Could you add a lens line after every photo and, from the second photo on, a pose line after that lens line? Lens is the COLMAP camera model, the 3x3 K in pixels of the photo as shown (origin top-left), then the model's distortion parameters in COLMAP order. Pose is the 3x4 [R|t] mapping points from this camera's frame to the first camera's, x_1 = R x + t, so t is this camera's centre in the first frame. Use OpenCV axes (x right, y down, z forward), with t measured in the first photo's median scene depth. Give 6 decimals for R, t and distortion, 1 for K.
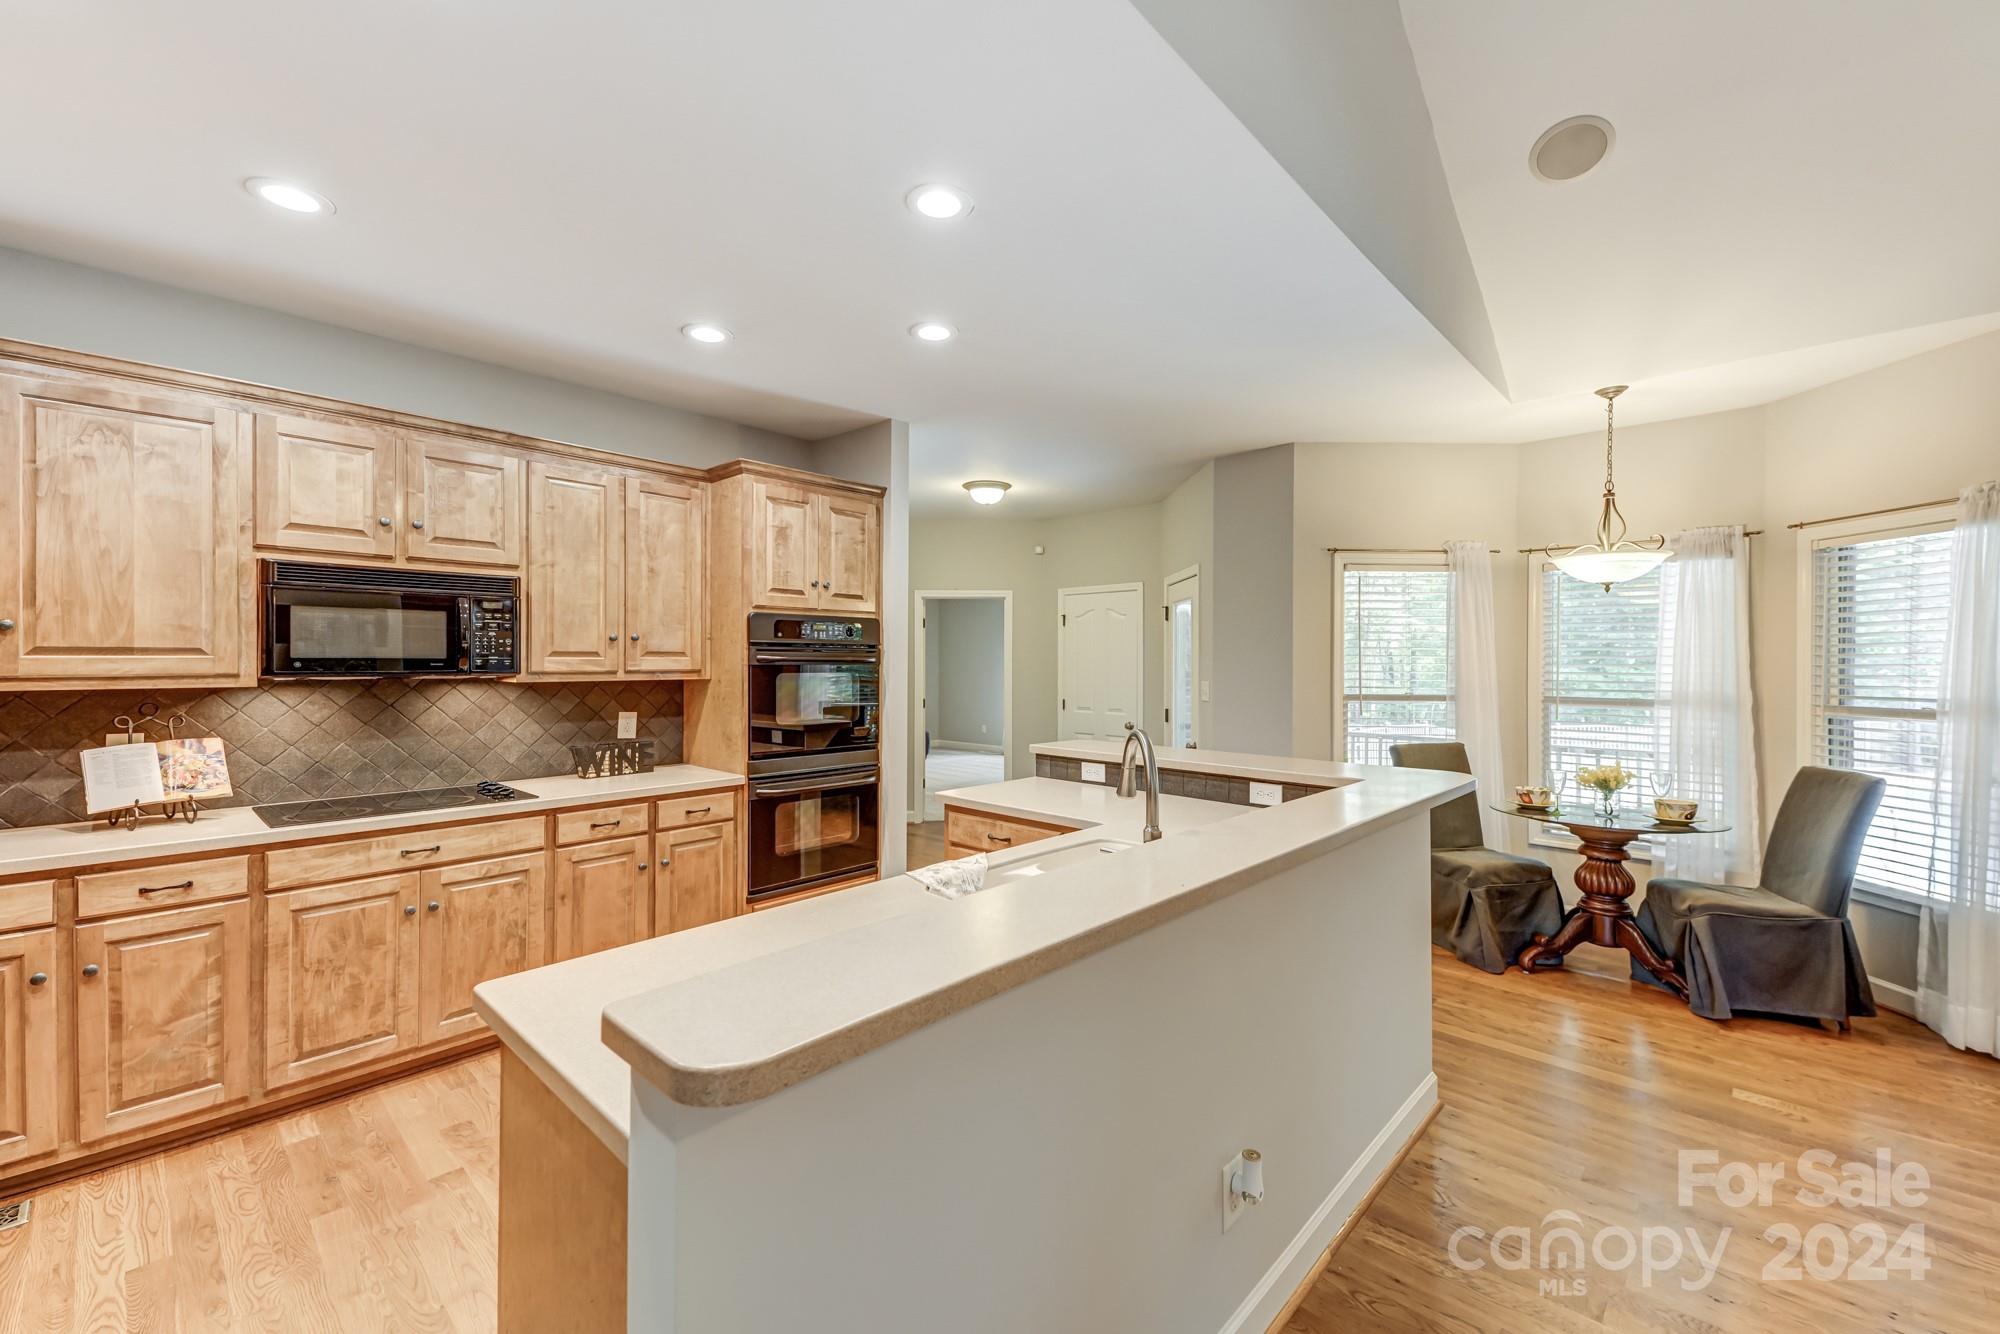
lens RADIAL K [[803.2, 0, 1008.2], [0, 803.2, 663.6], [0, 0, 1]] dist [0.035785, -0.000279]
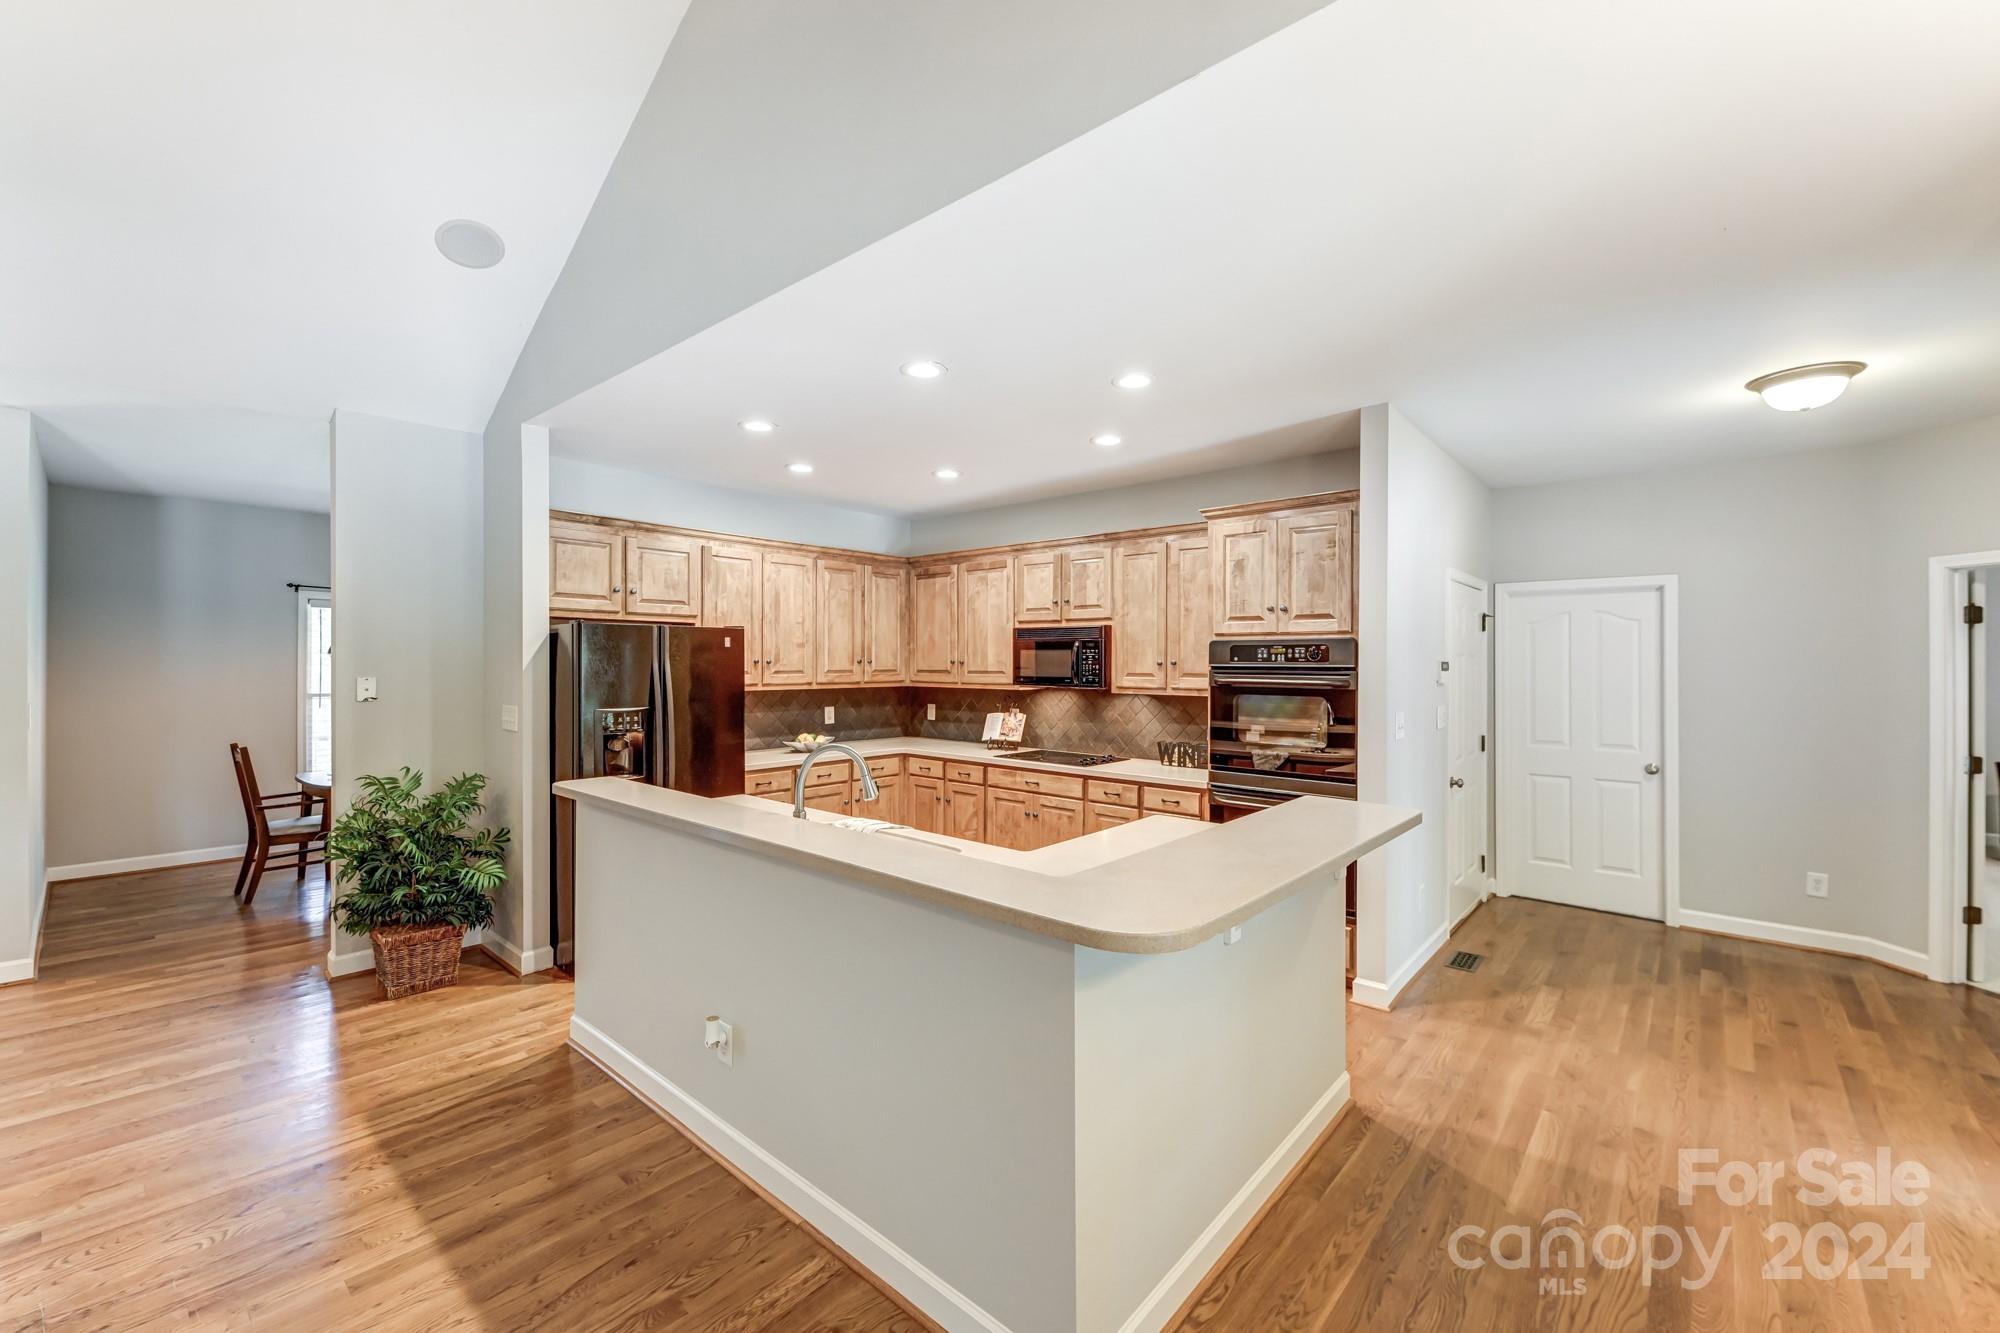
lens RADIAL K [[803.7, 0, 1003.9], [0, 803.7, 656.8], [0, 0, 1]] dist [0.003624, 0.000202]
pose [[0.032249, -0.009393, -0.999436, 0.817967], [-0.009152, 0.999911, -0.009693, -0.026032], [0.999438, 0.009459, 0.032161, 0.669992]]
